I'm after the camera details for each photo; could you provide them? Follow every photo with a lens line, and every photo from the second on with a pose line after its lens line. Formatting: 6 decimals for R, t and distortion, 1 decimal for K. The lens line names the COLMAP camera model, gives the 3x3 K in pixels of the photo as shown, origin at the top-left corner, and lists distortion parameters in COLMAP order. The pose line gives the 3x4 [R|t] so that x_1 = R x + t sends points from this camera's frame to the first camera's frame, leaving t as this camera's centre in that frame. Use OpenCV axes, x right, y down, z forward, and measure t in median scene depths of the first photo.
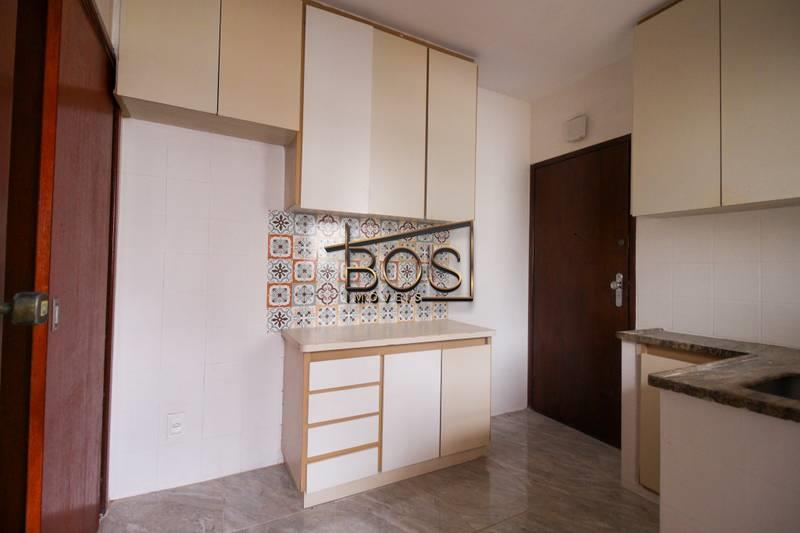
lens RADIAL K [[366.9, 0, 403.8], [0, 366.9, 264.3], [0, 0, 1]] dist [-0.001776, -0.002506]
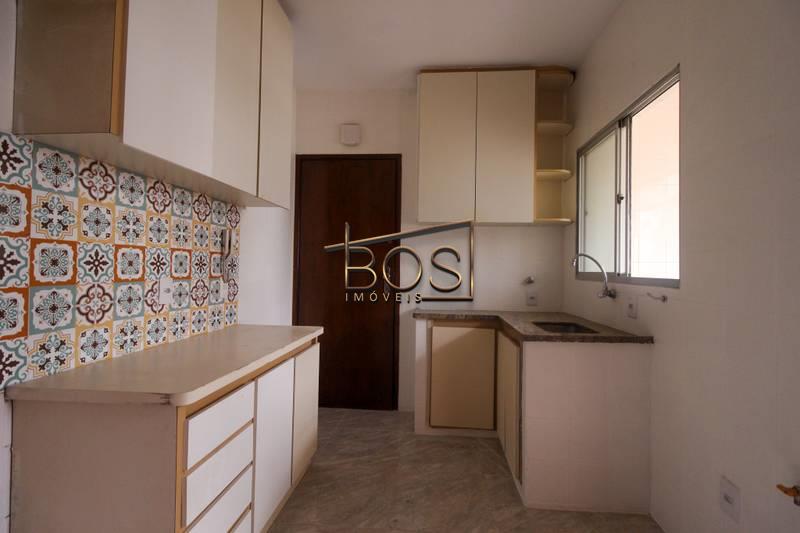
lens RADIAL K [[366.9, 0, 404.1], [0, 366.9, 267.1], [0, 0, 1]] dist [-0.001776, -0.002506]
pose [[0.541043, -0.002473, 0.840992, -0.438180], [-0.016566, 0.999770, 0.013597, 0.009688], [-0.840832, -0.021288, 0.540877, 0.321390]]
